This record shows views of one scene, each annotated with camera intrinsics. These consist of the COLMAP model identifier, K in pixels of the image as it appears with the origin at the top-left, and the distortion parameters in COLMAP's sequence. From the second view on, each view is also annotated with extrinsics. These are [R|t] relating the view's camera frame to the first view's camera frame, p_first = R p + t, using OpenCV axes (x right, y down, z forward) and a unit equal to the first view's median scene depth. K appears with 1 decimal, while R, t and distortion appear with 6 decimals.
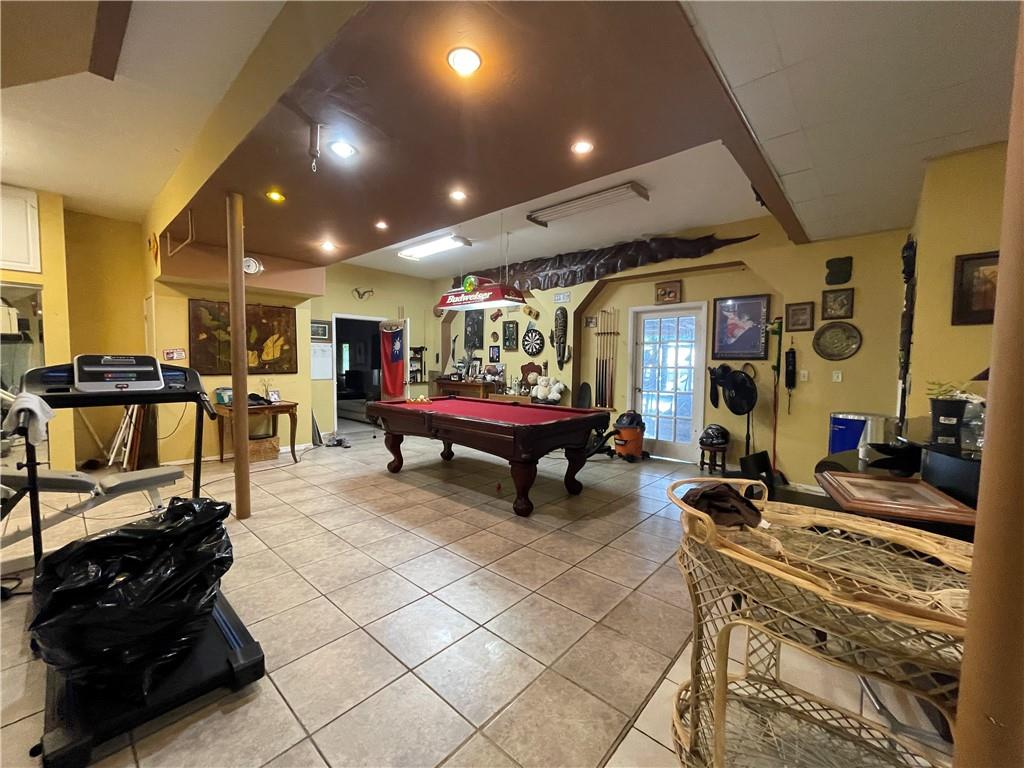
lens RADIAL K [[412.5, 0, 510.6], [0, 412.5, 387.0], [0, 0, 1]] dist [0.000455, -0.000021]
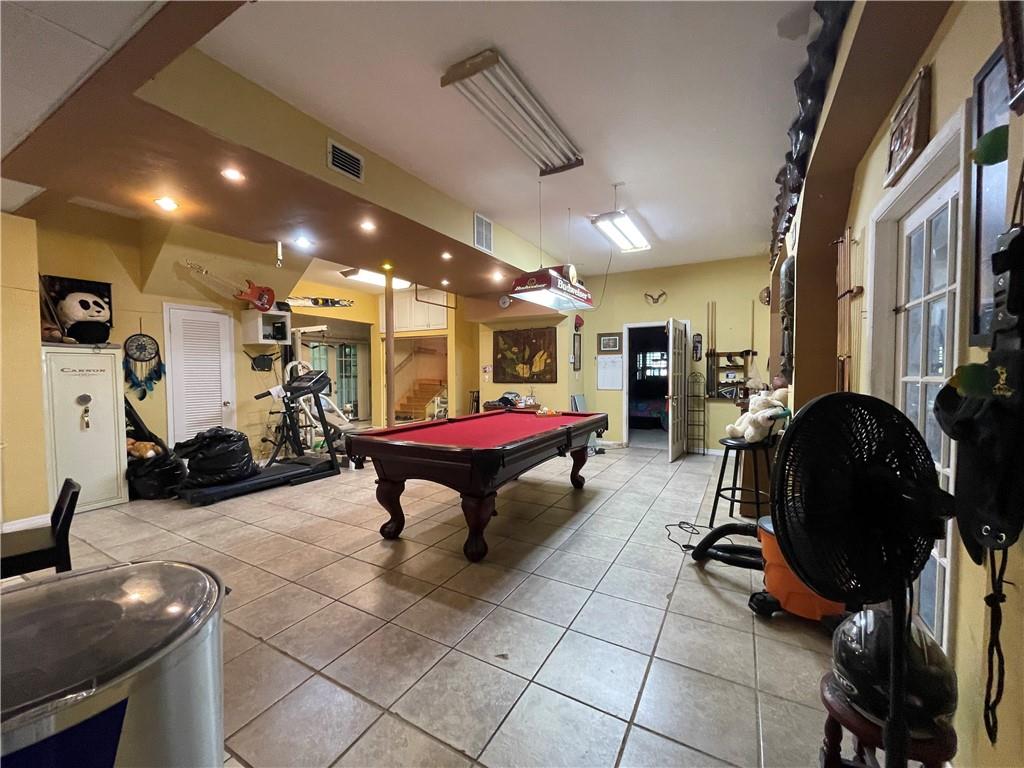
lens RADIAL K [[412.5, 0, 510.6], [0, 412.5, 387.0], [0, 0, 1]] dist [0.000455, -0.000021]
pose [[0.212382, 0.027128, -0.976810, 0.619884], [-0.051700, 0.998527, 0.016491, -0.035779], [0.975818, 0.046998, 0.213472, 0.657834]]
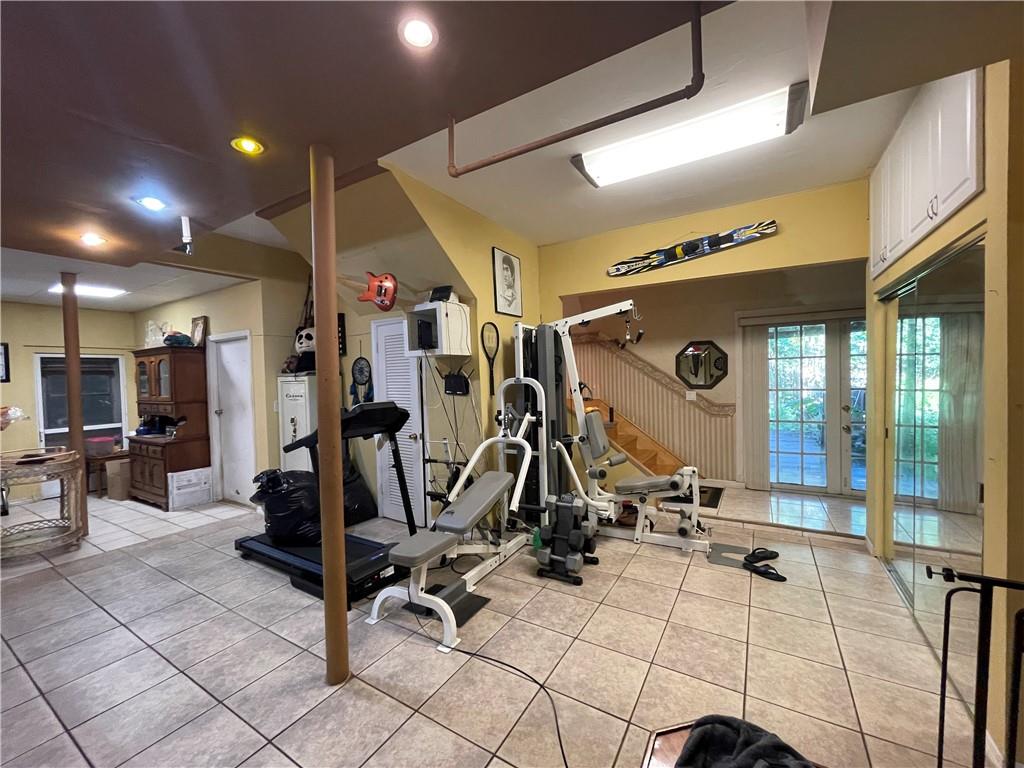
lens RADIAL K [[412.5, 0, 510.6], [0, 412.5, 387.0], [0, 0, 1]] dist [0.000455, -0.000021]
pose [[-0.983100, 0.018100, -0.182171, -0.479240], [0.003102, 0.996605, 0.082277, -0.096892], [0.183042, 0.080321, -0.979818, 0.966940]]
